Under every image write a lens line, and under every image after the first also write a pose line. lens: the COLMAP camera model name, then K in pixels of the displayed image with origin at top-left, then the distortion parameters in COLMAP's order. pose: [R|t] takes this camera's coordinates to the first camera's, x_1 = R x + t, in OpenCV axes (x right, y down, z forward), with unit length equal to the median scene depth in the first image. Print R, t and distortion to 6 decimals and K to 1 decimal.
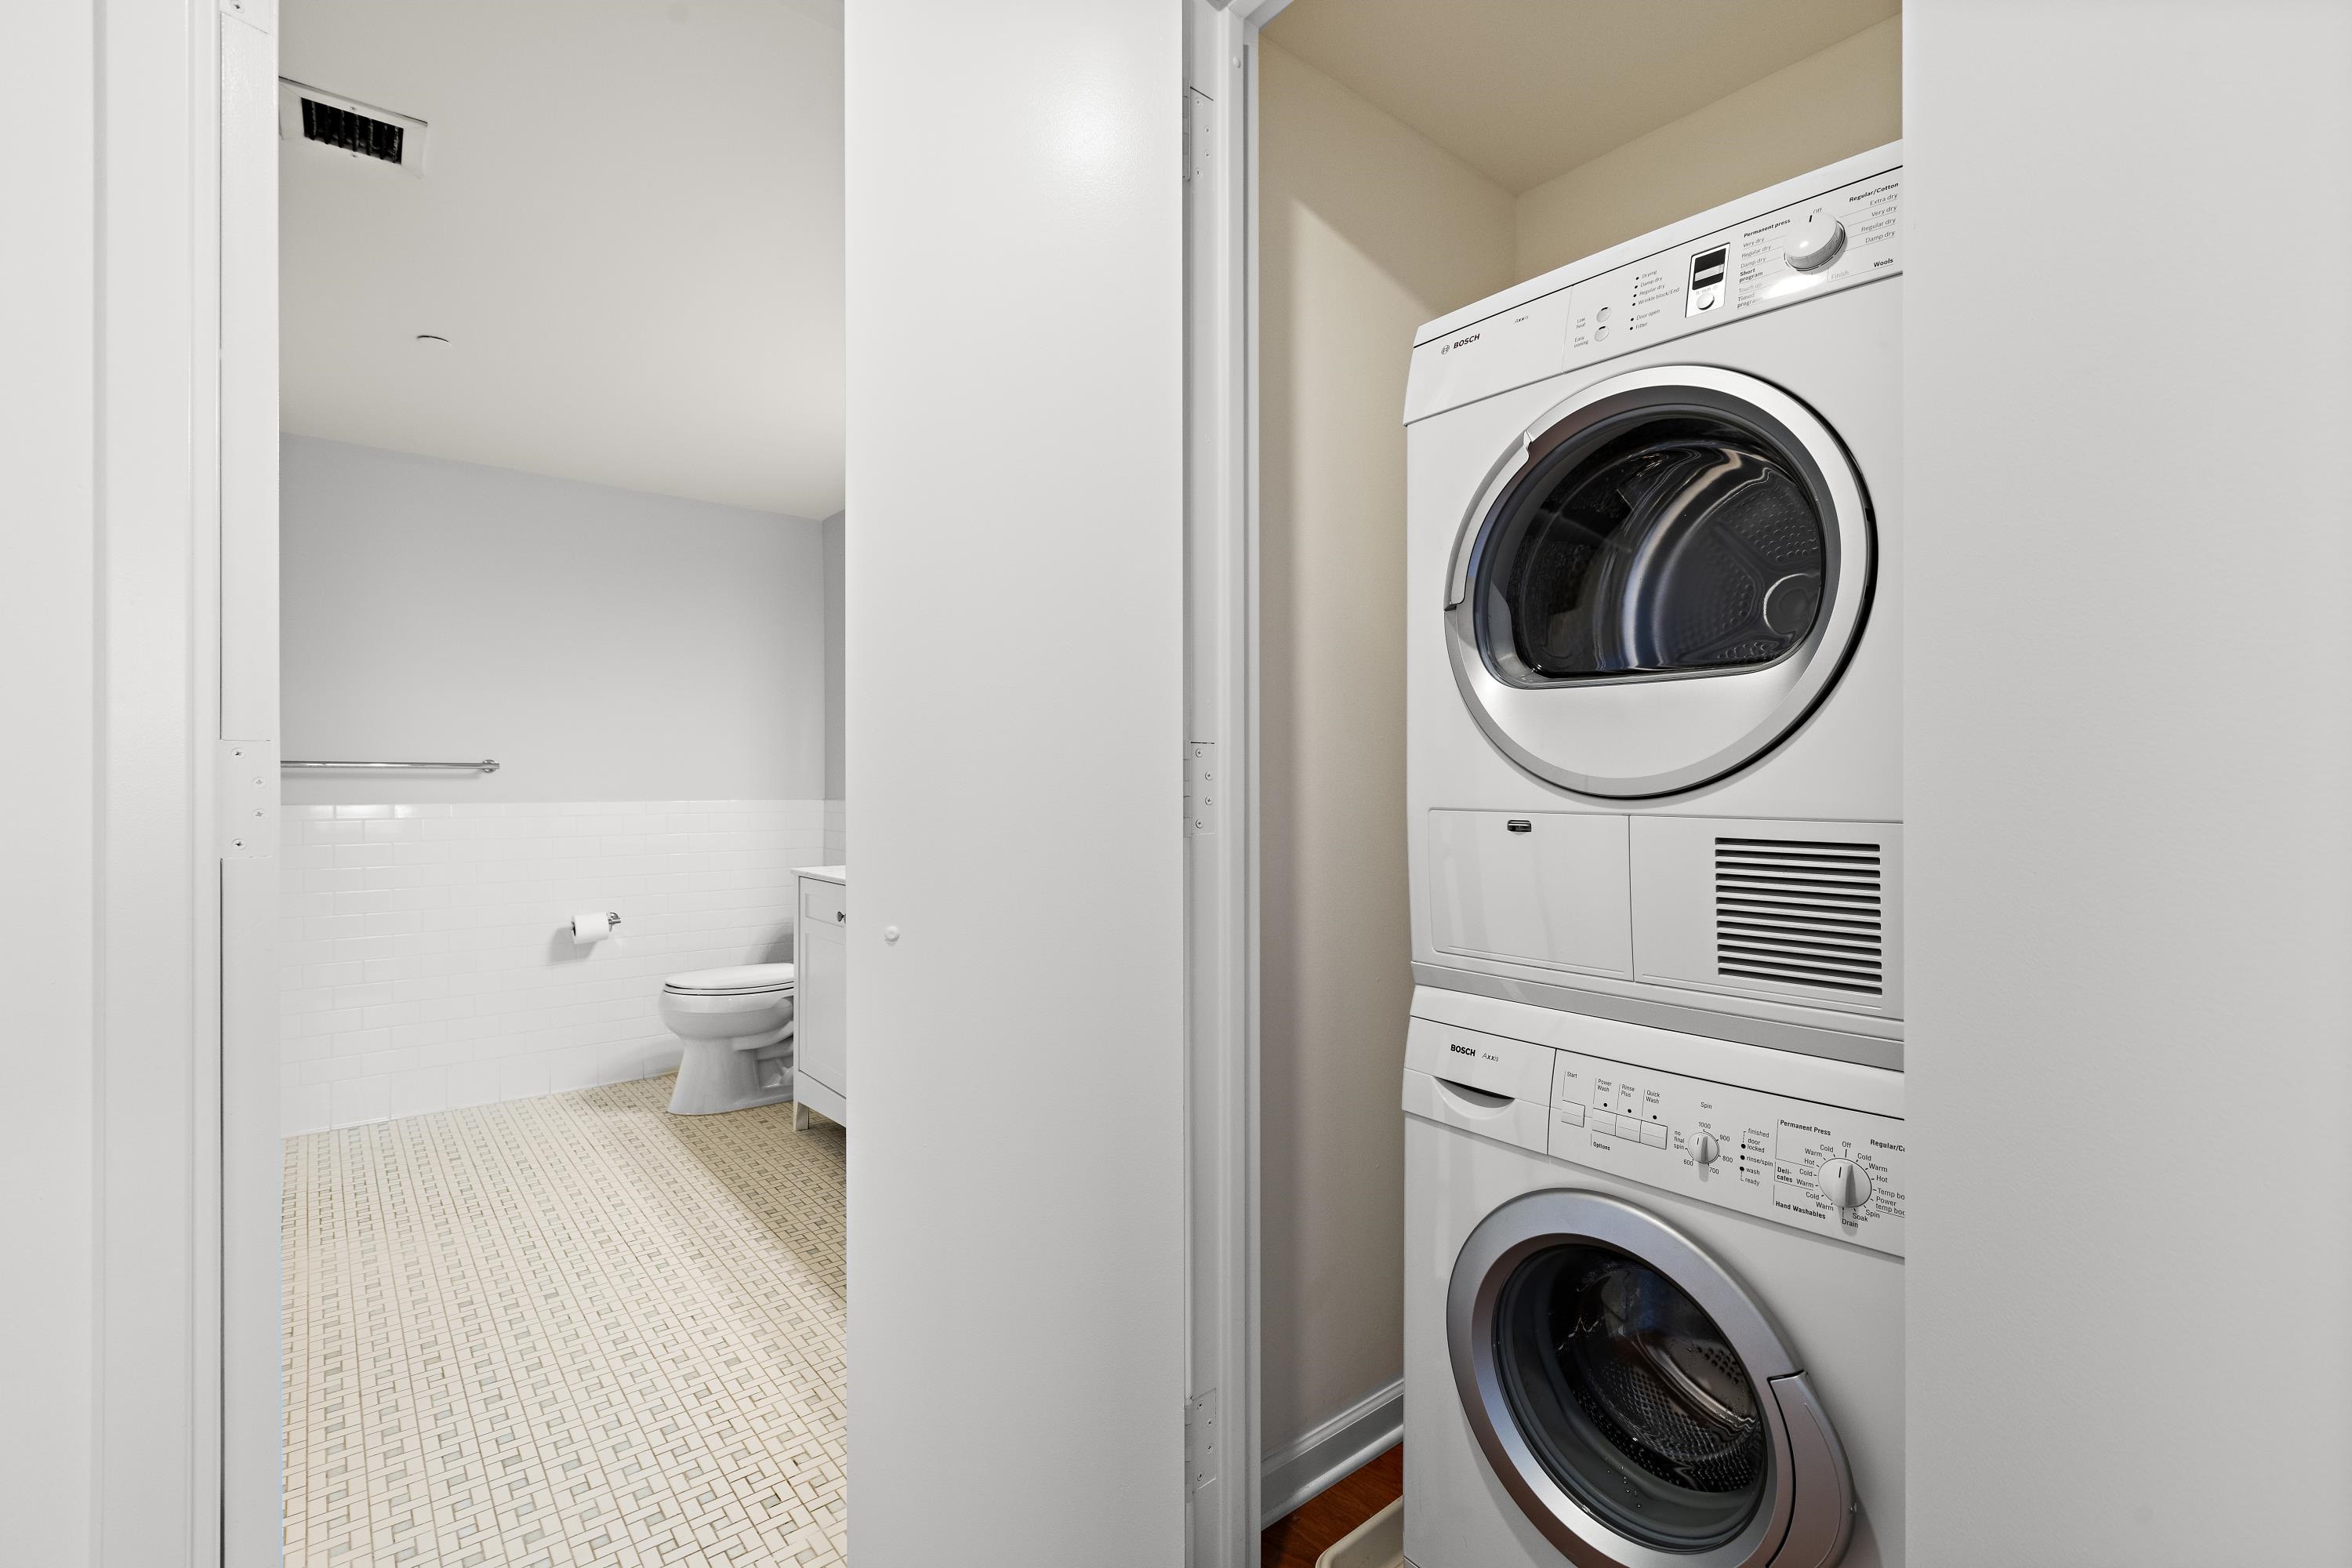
lens RADIAL K [[1071.0, 0, 1186.0], [0, 1071.0, 782.7], [0, 0, 1]] dist [0.001224, 0.000008]
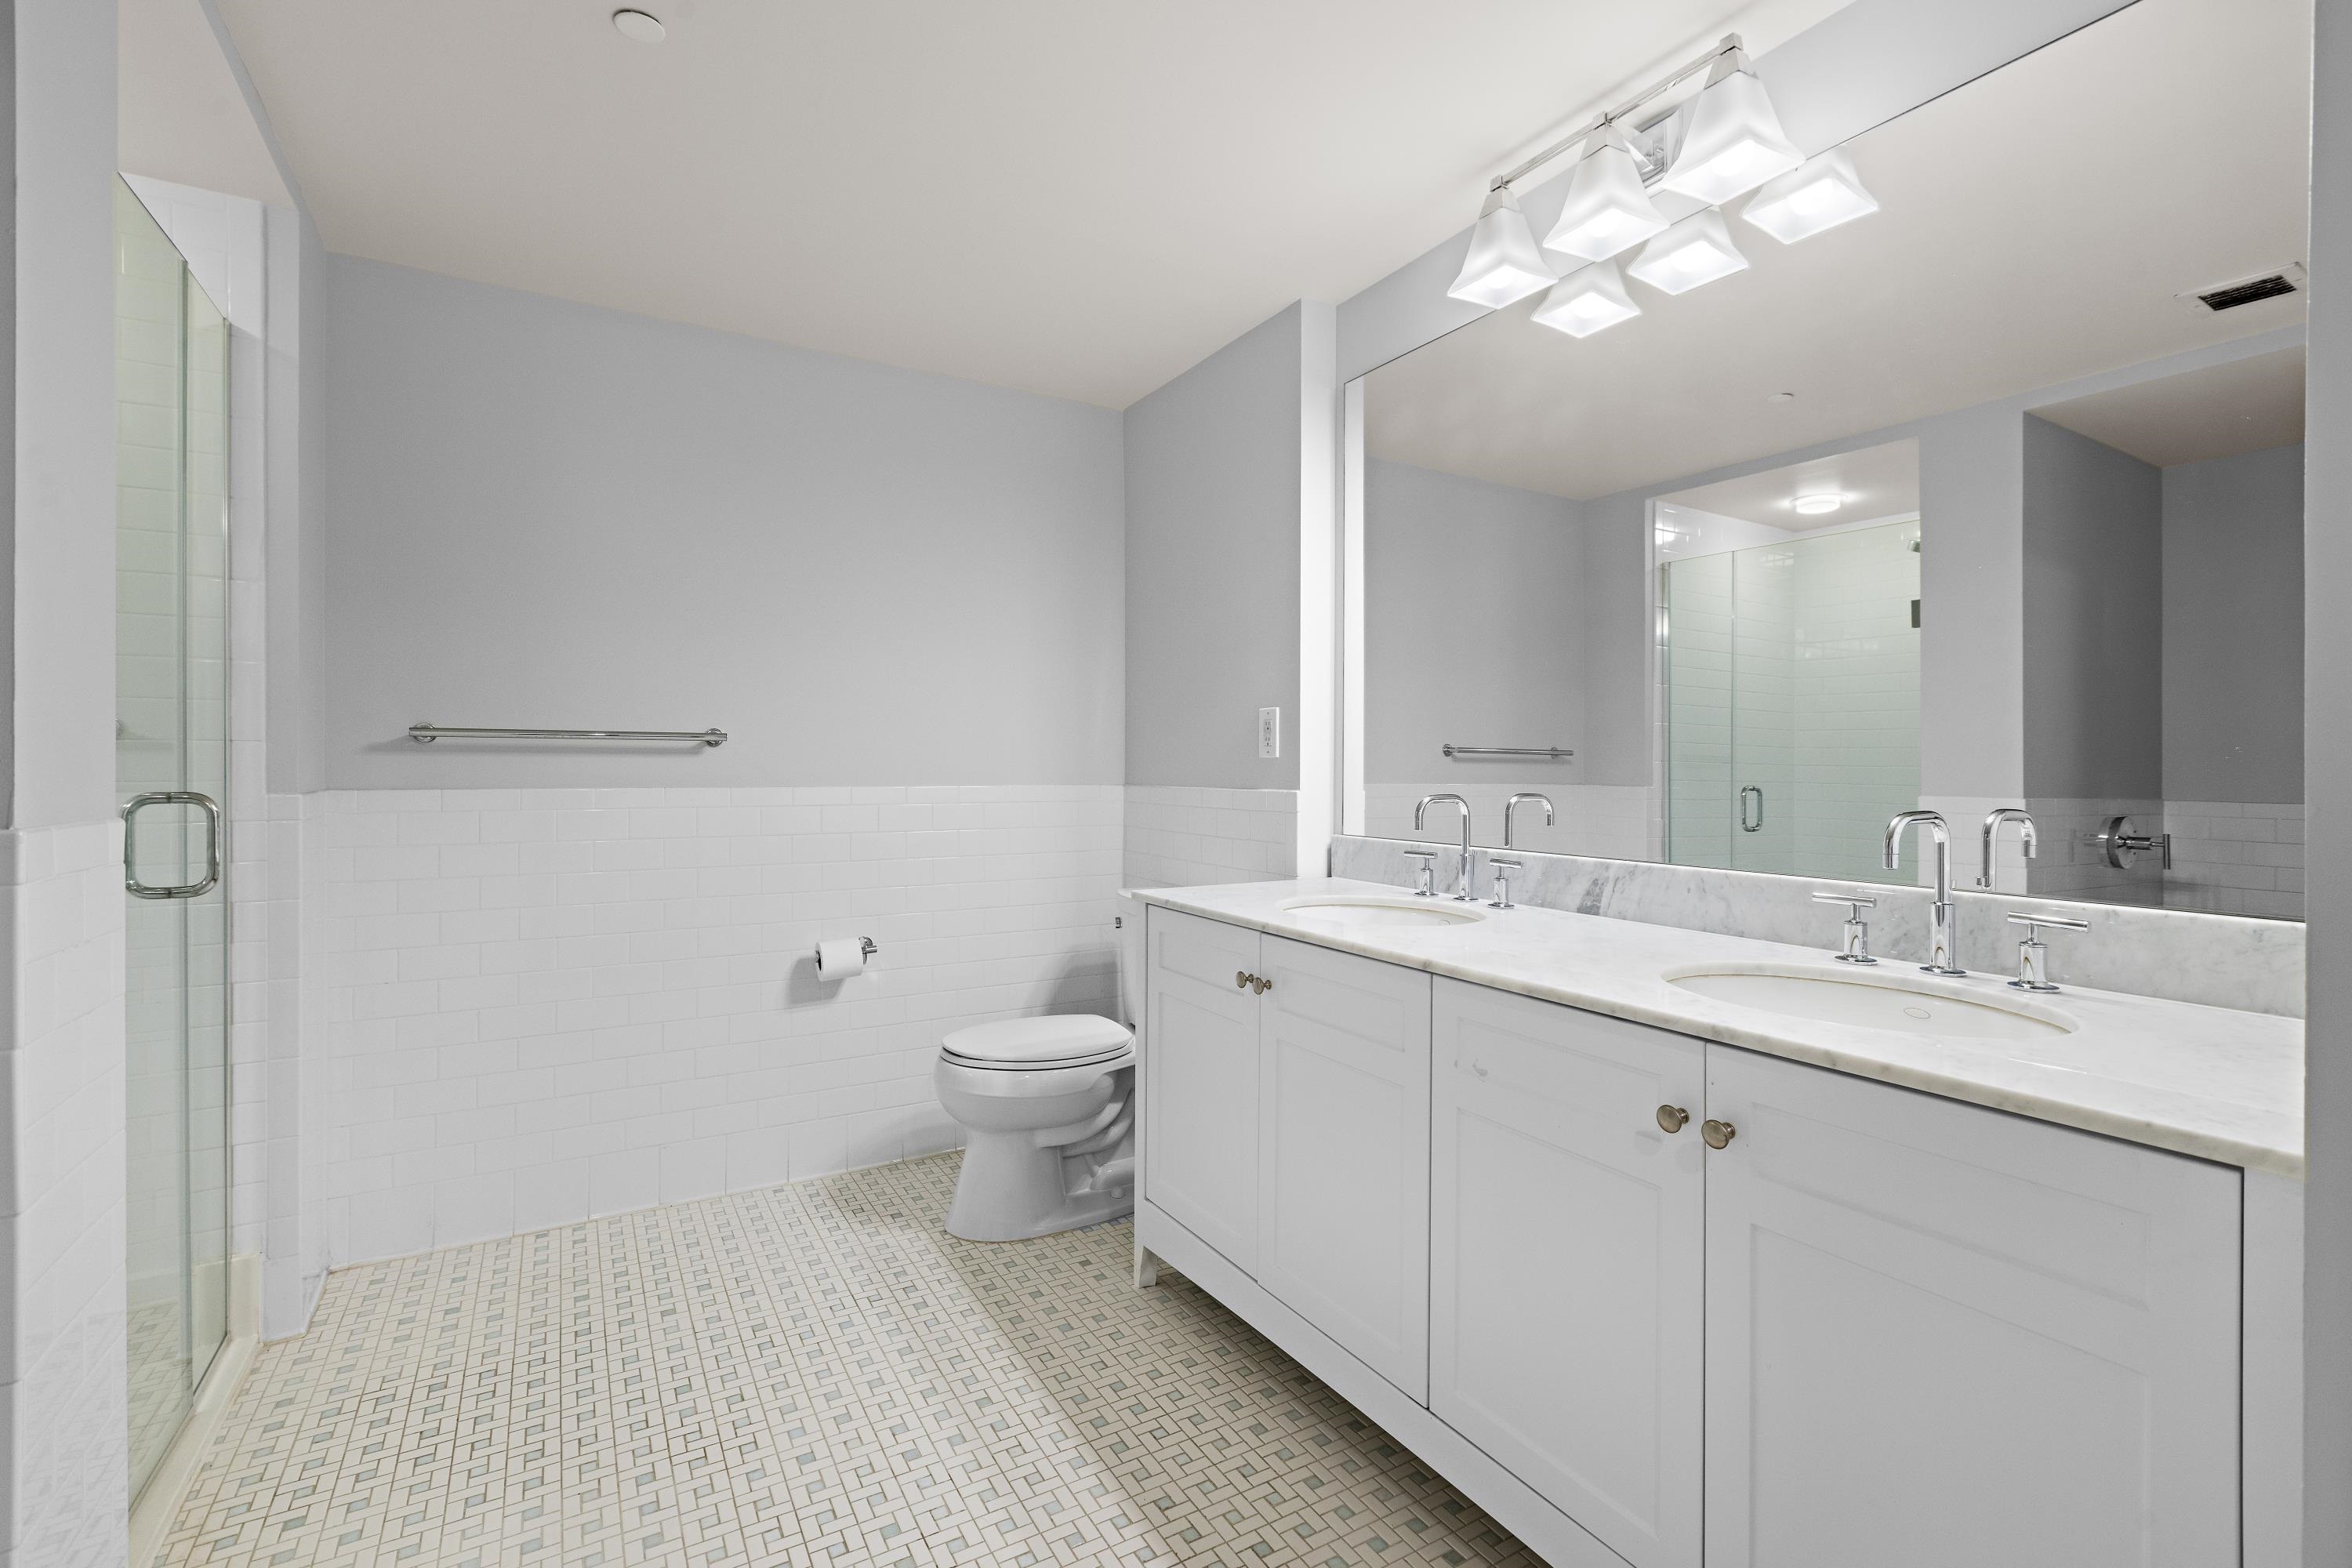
lens RADIAL K [[1055.0, 0, 1174.7], [0, 1055.0, 772.0], [0, 0, 1]] dist [0.002570, -0.000125]
pose [[0.987523, 0.006090, -0.157356, -0.231202], [-0.005136, 0.999966, 0.006472, 0.001517], [0.157391, -0.005583, 0.987521, 0.345688]]
